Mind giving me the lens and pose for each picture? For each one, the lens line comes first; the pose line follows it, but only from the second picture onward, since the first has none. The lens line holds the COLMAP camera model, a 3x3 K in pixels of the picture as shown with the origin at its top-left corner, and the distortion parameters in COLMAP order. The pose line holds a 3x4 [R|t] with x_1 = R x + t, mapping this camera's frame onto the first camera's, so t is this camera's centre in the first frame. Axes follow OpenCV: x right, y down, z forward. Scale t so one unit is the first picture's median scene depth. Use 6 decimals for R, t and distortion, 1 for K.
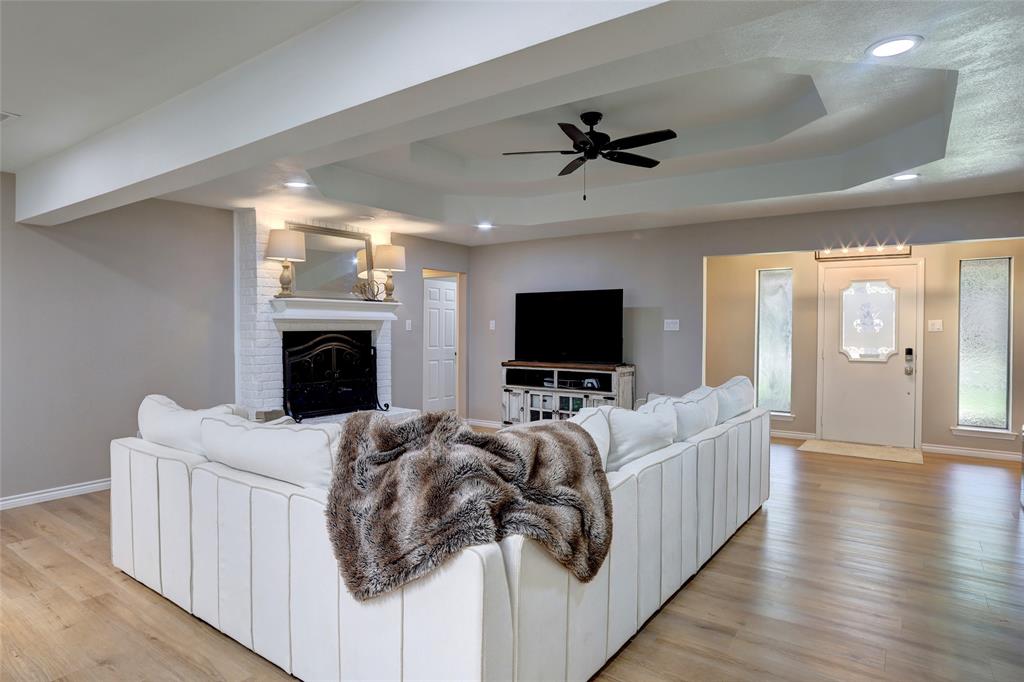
lens RADIAL K [[583.3, 0, 513.3], [0, 583.3, 338.8], [0, 0, 1]] dist [-0.045626, 0.024394]
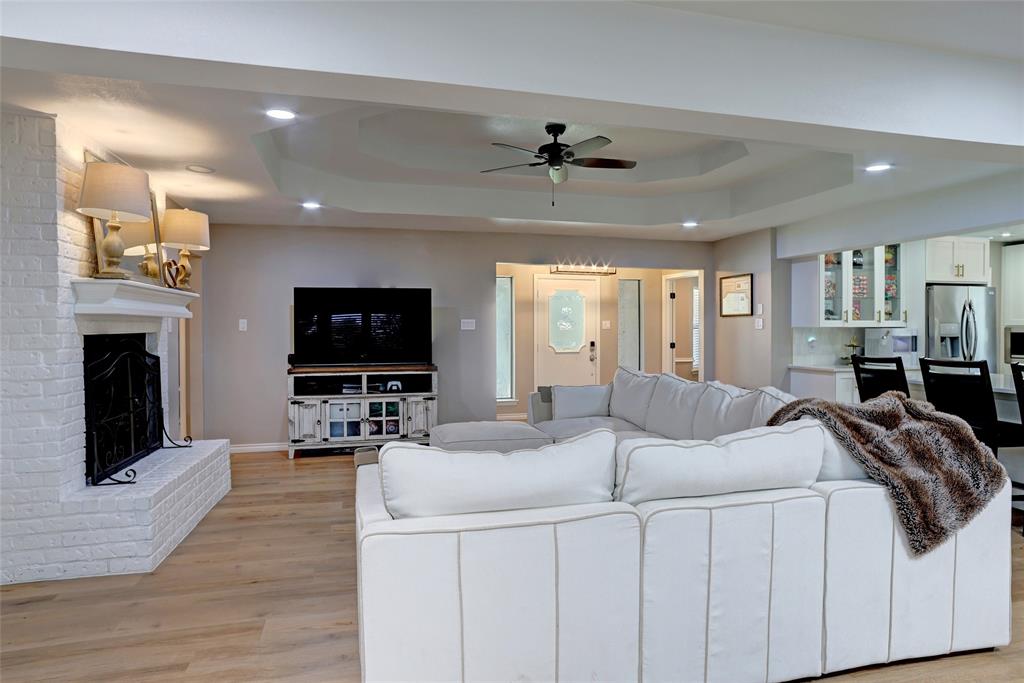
lens RADIAL K [[583.3, 0, 508.6], [0, 583.3, 339.8], [0, 0, 1]] dist [-0.045626, 0.024394]
pose [[0.643670, -0.019690, 0.765049, -0.482215], [0.017046, 0.999790, 0.011389, -0.006510], [-0.765113, 0.005710, 0.643871, 0.248650]]
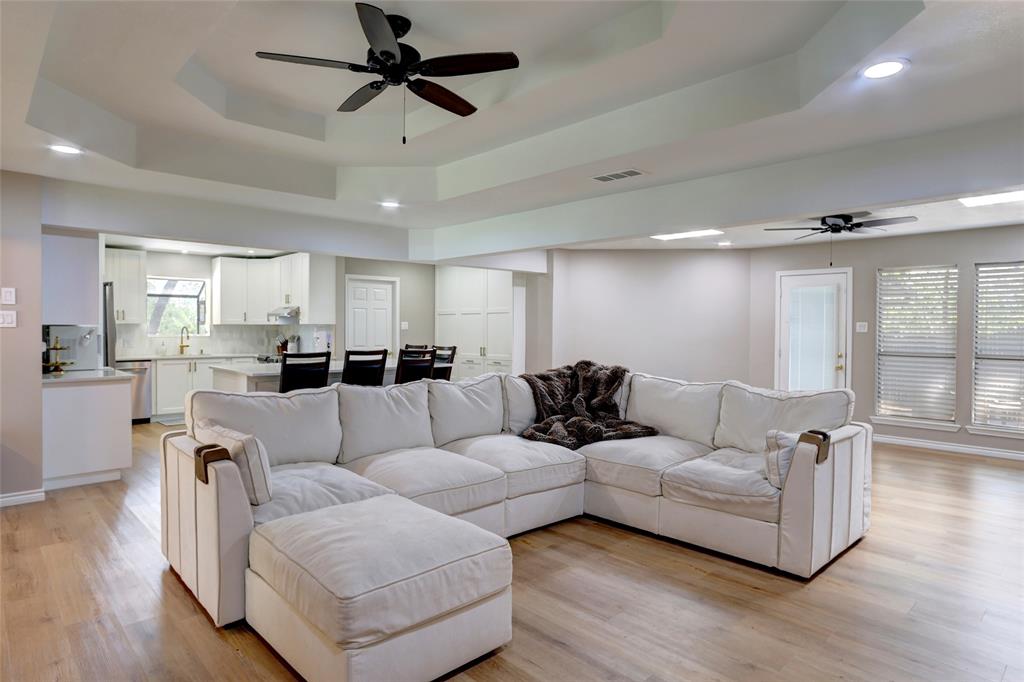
lens RADIAL K [[583.3, 0, 508.2], [0, 583.3, 340.8], [0, 0, 1]] dist [-0.045626, 0.024394]
pose [[-0.980396, -0.014149, 0.196529, -0.091430], [-0.006216, 0.999143, 0.040920, -0.020641], [-0.196940, 0.038897, -0.979644, 1.081780]]
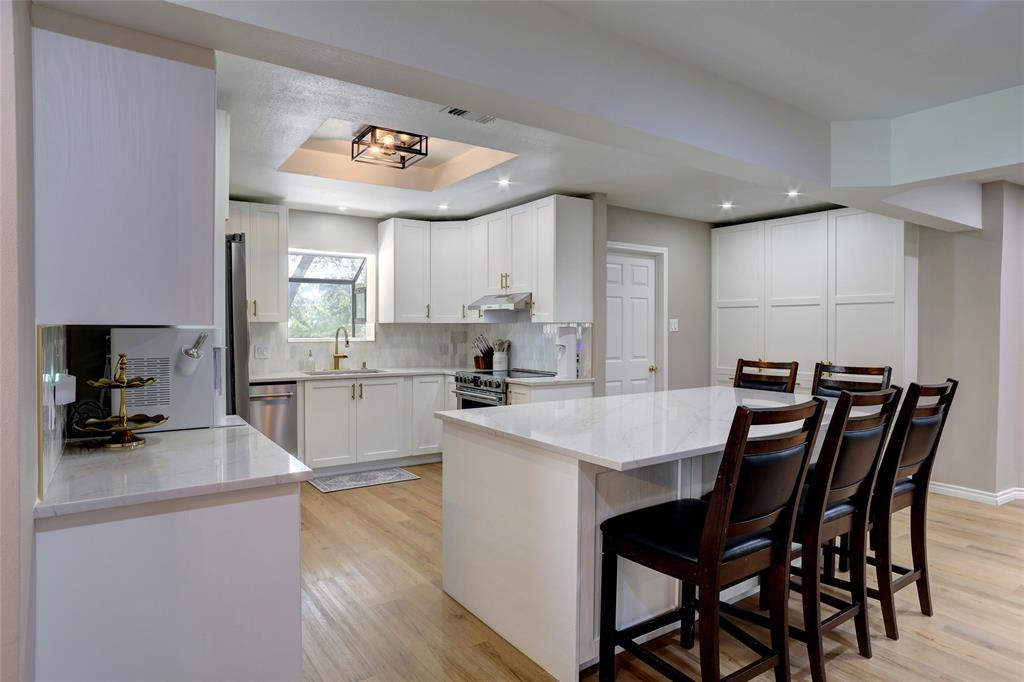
lens RADIAL K [[583.3, 0, 509.8], [0, 583.3, 338.4], [0, 0, 1]] dist [-0.045626, 0.024394]
pose [[-0.937883, -0.018300, 0.346467, 0.363030], [-0.004155, 0.999129, 0.041524, -0.013424], [-0.346926, 0.037505, -0.937142, 0.652453]]
